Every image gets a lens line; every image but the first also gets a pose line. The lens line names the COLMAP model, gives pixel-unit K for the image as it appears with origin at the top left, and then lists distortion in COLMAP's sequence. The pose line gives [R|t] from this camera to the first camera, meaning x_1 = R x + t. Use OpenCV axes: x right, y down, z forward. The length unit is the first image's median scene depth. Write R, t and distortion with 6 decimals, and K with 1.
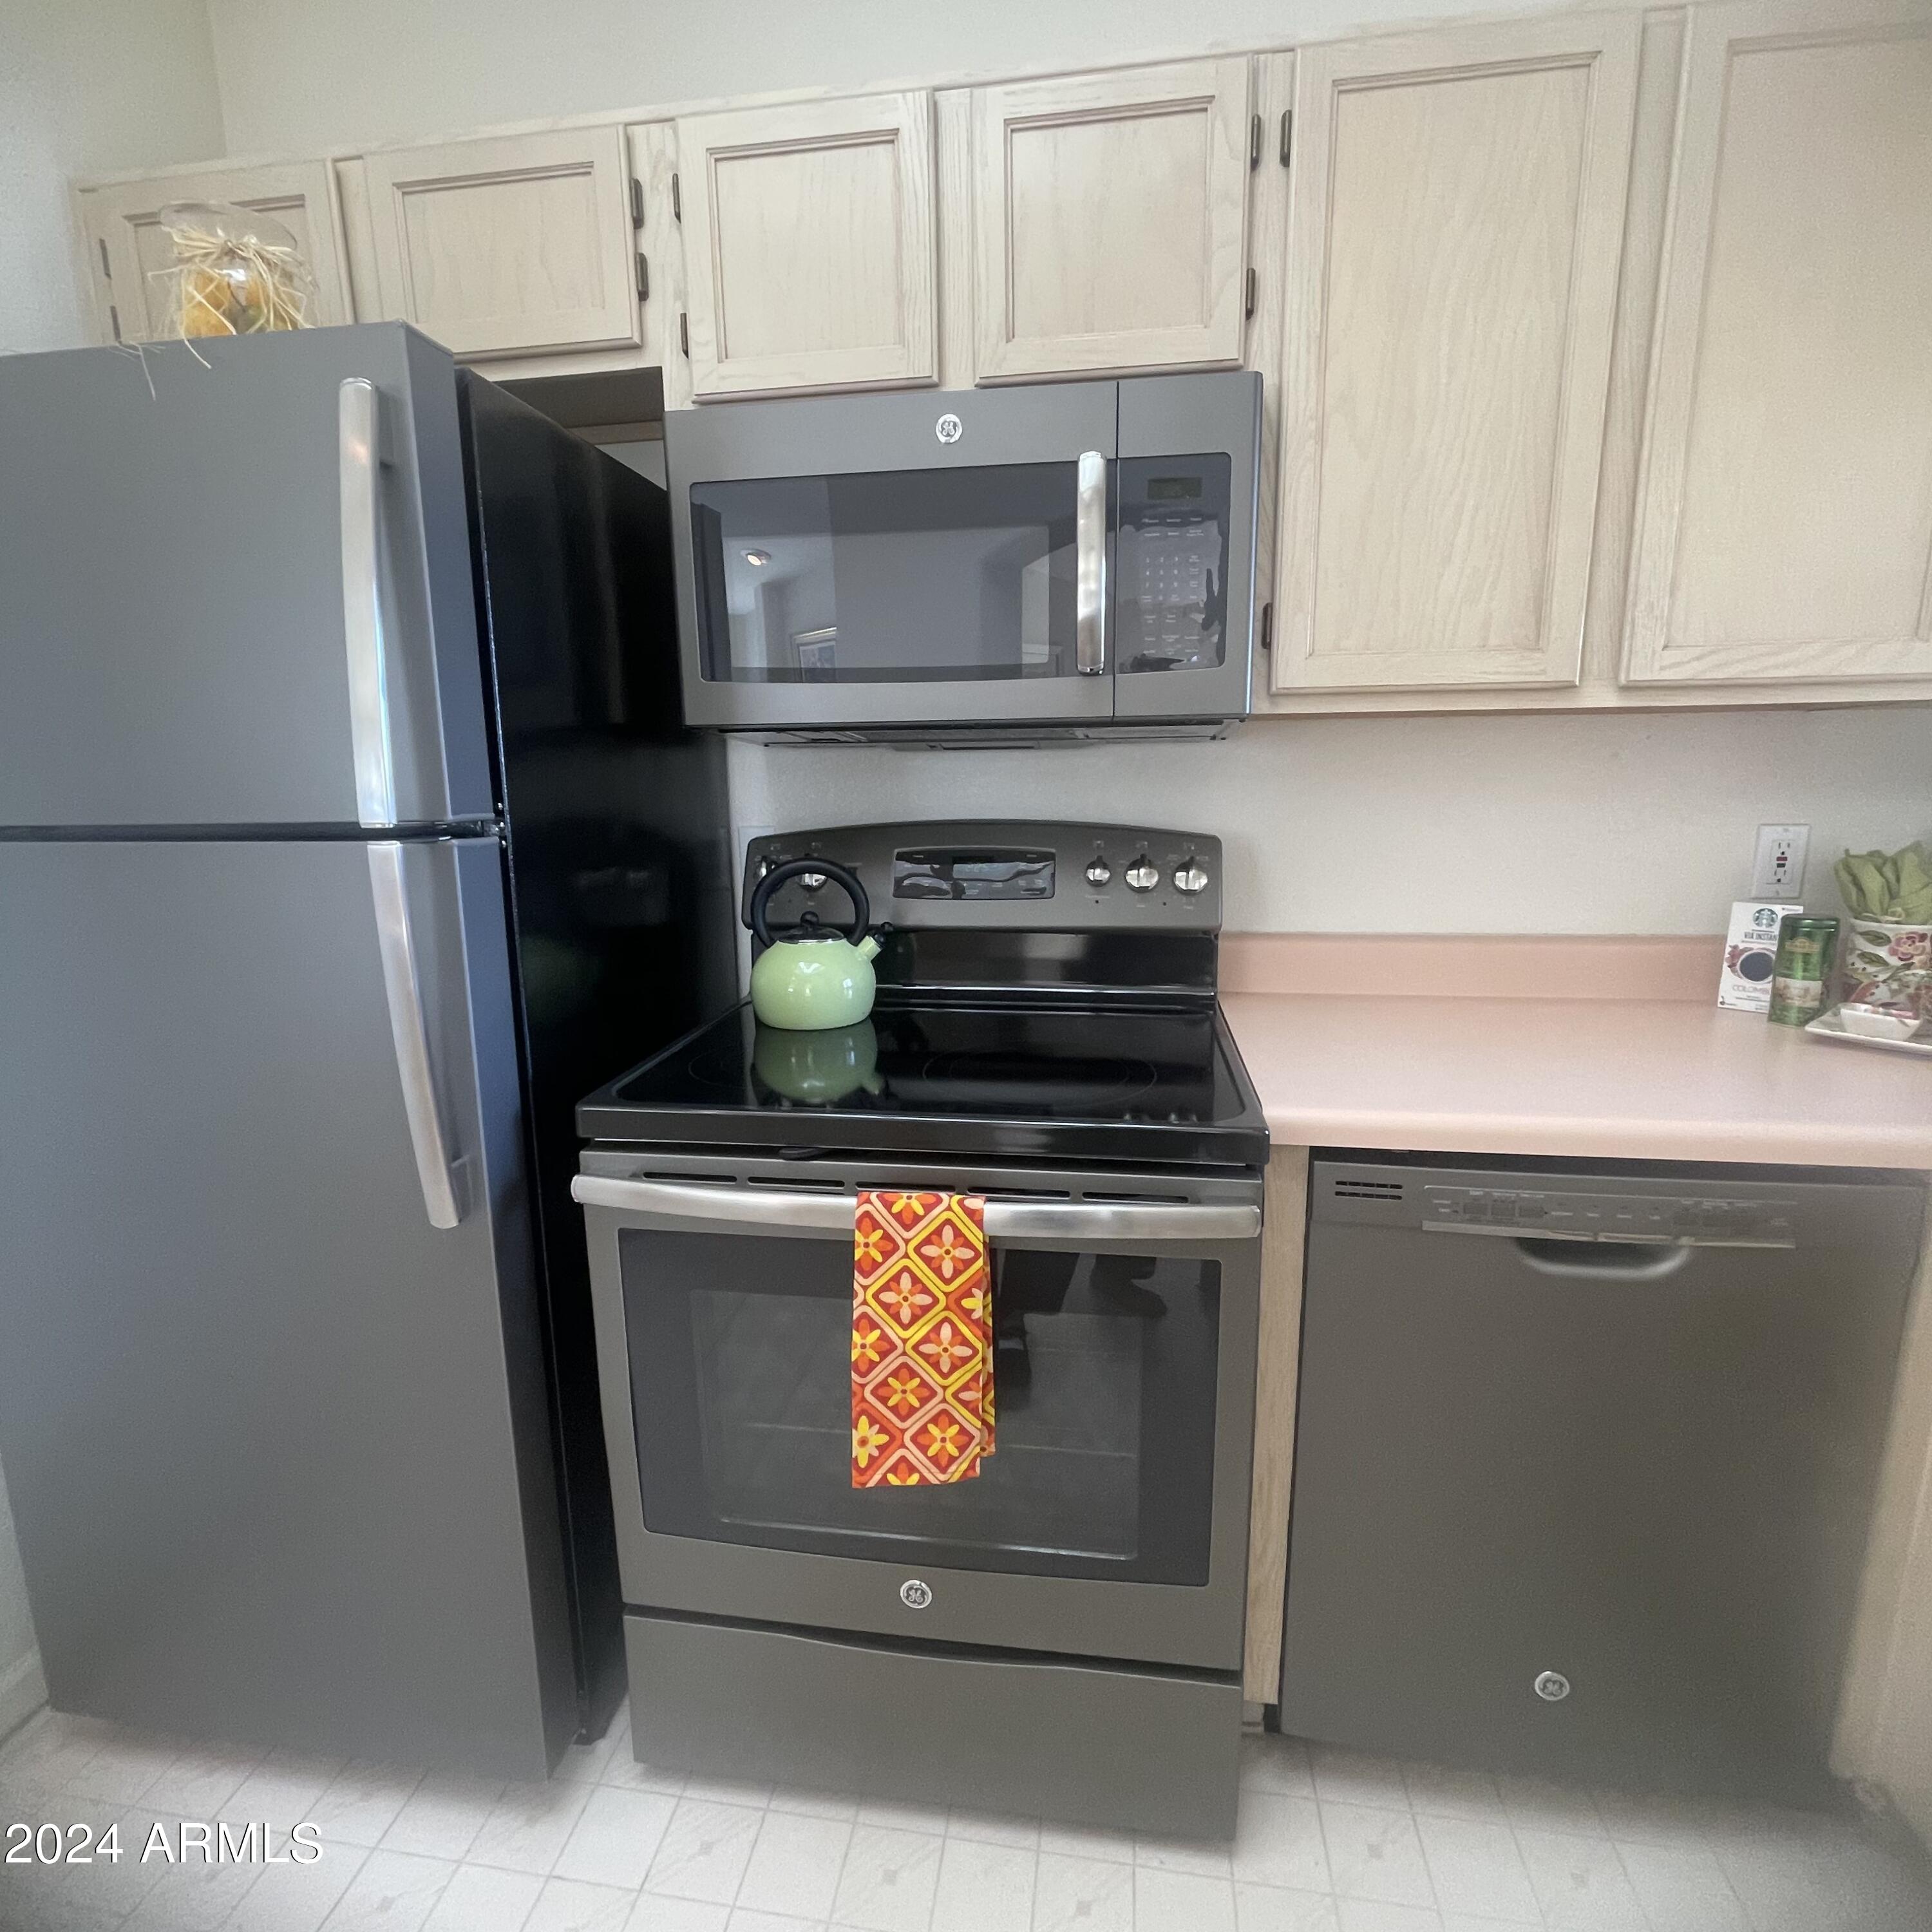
lens RADIAL K [[1039.9, 0, 966.0], [0, 1039.9, 966.0], [0, 0, 1]] dist [-0.002763, -0.001373]
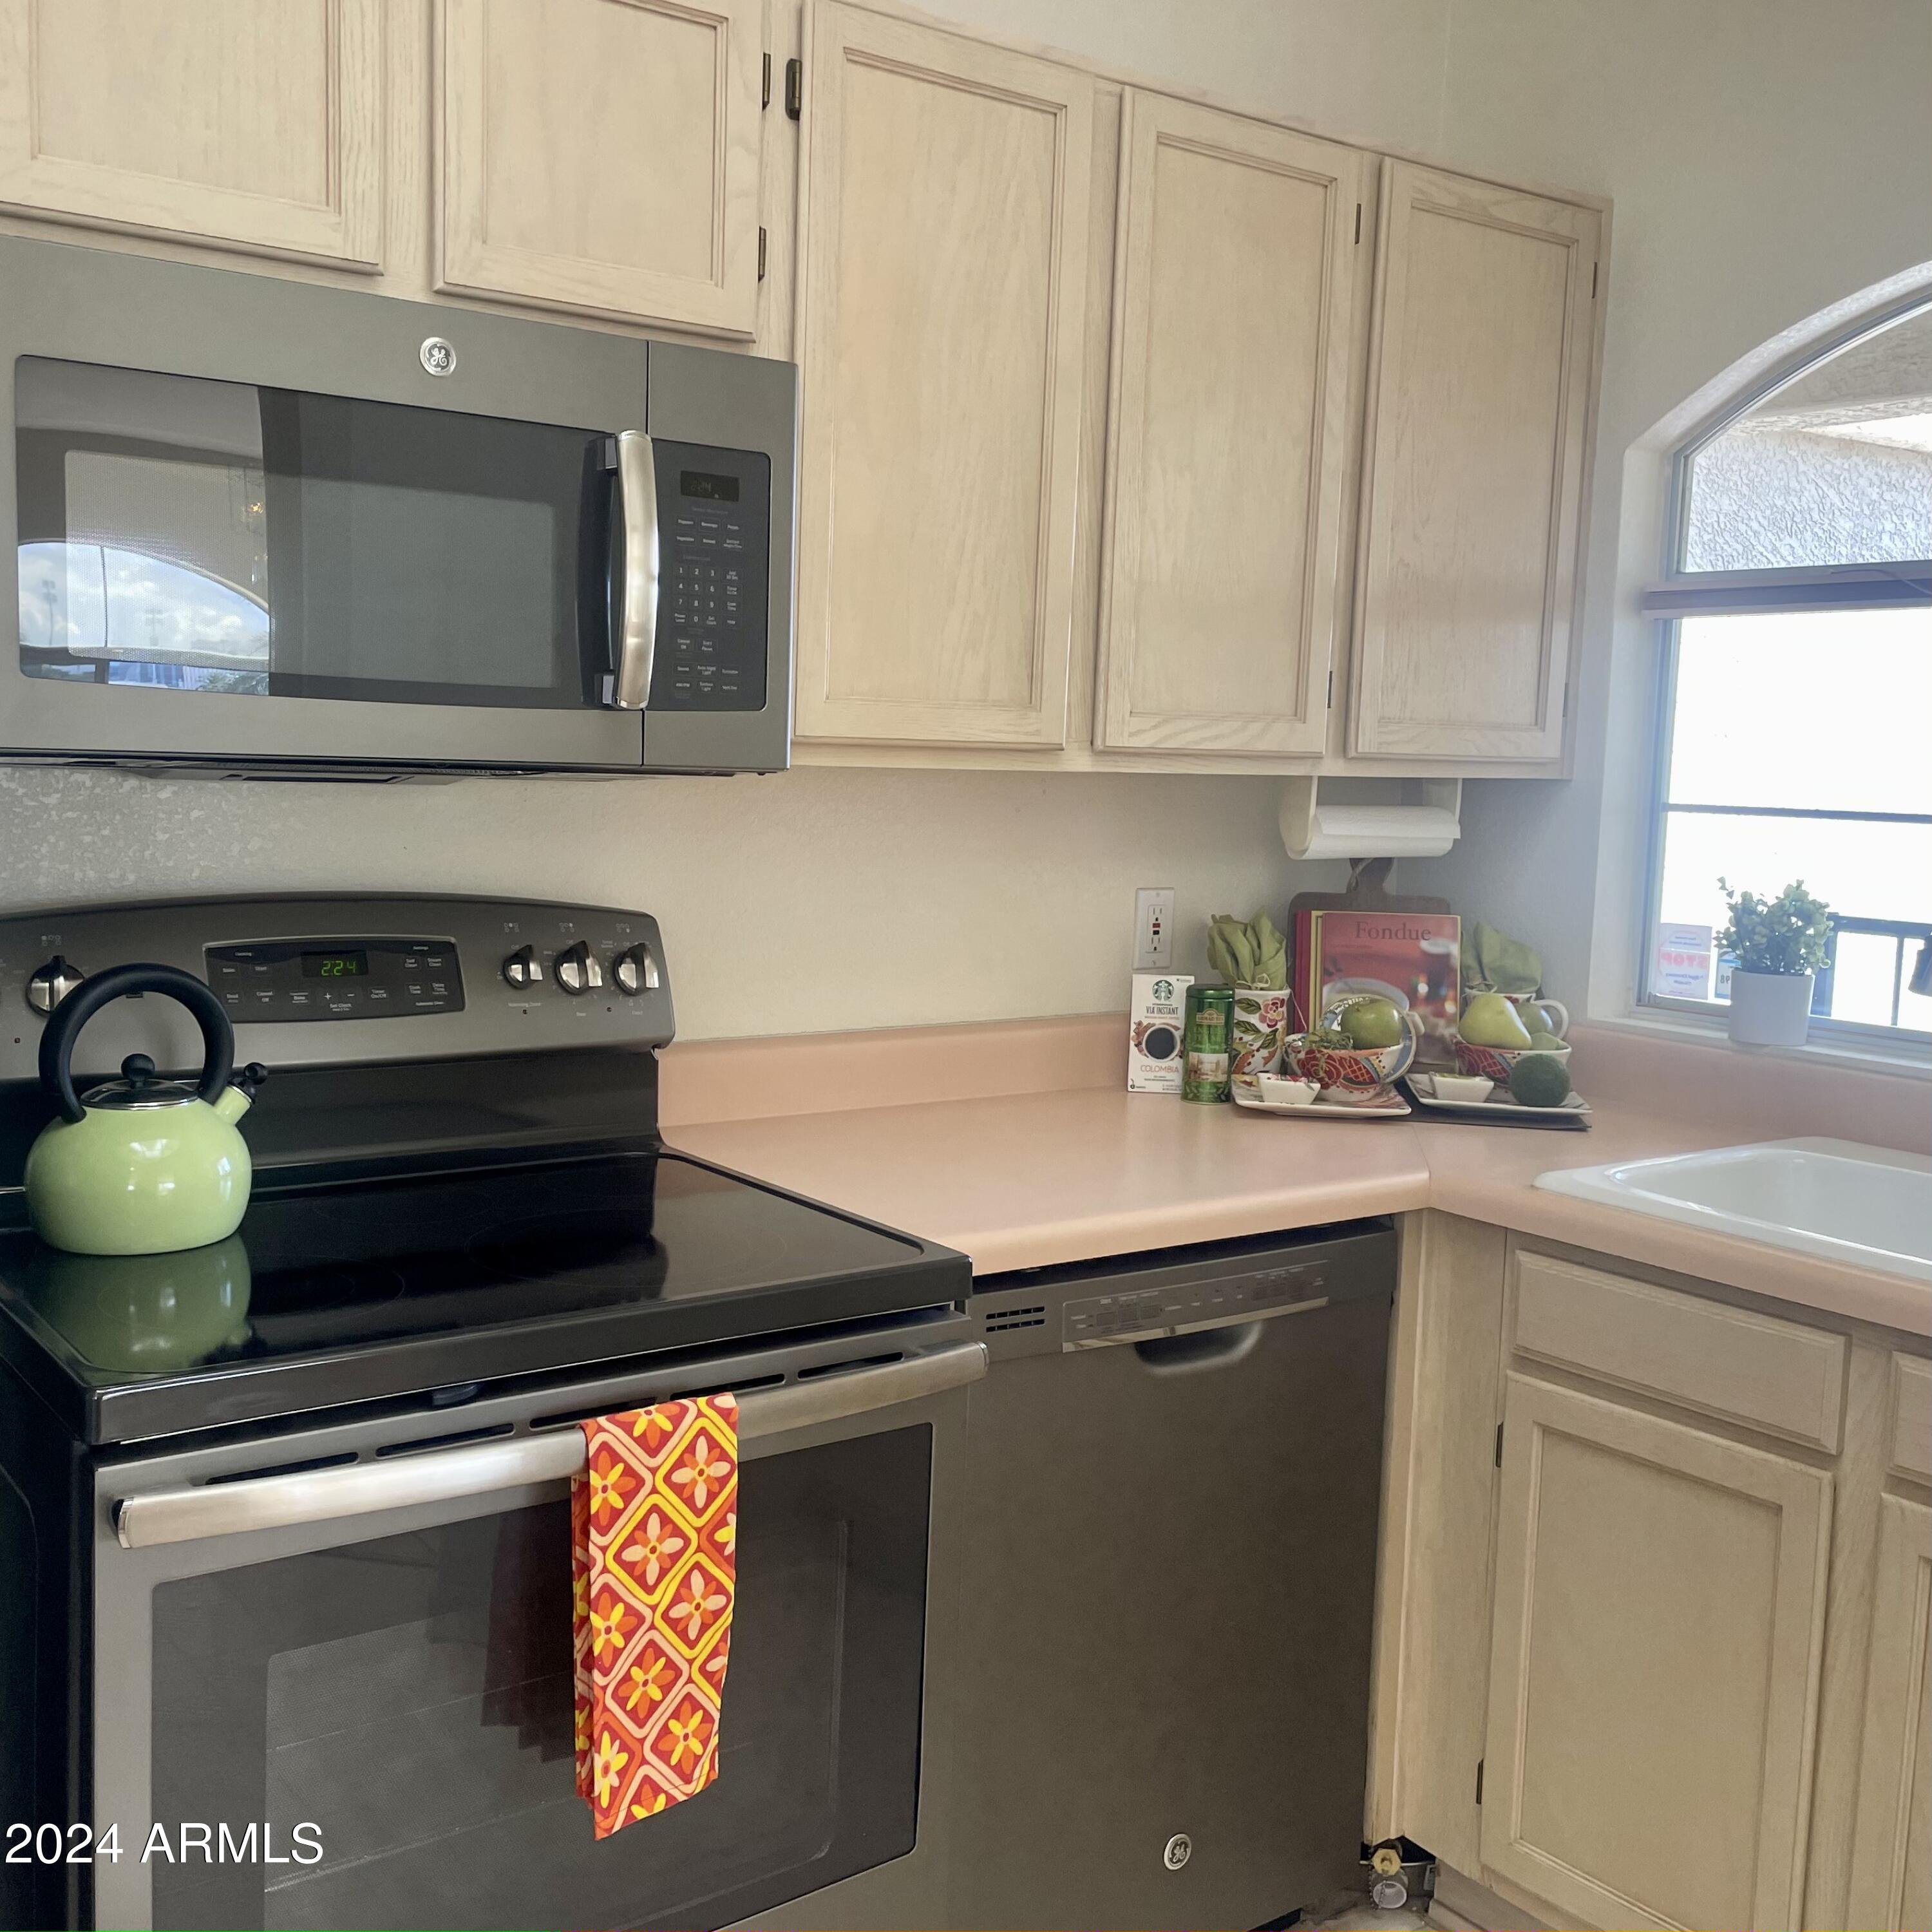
lens RADIAL K [[1979.9, 0, 990.8], [0, 1979.9, 966.4], [0, 0, 1]] dist [0.115256, -0.169855]
pose [[0.714833, -0.038086, 0.698257, -0.734588], [0.086910, 0.995613, -0.034667, -0.025034], [-0.693873, 0.085467, 0.715007, -0.204643]]
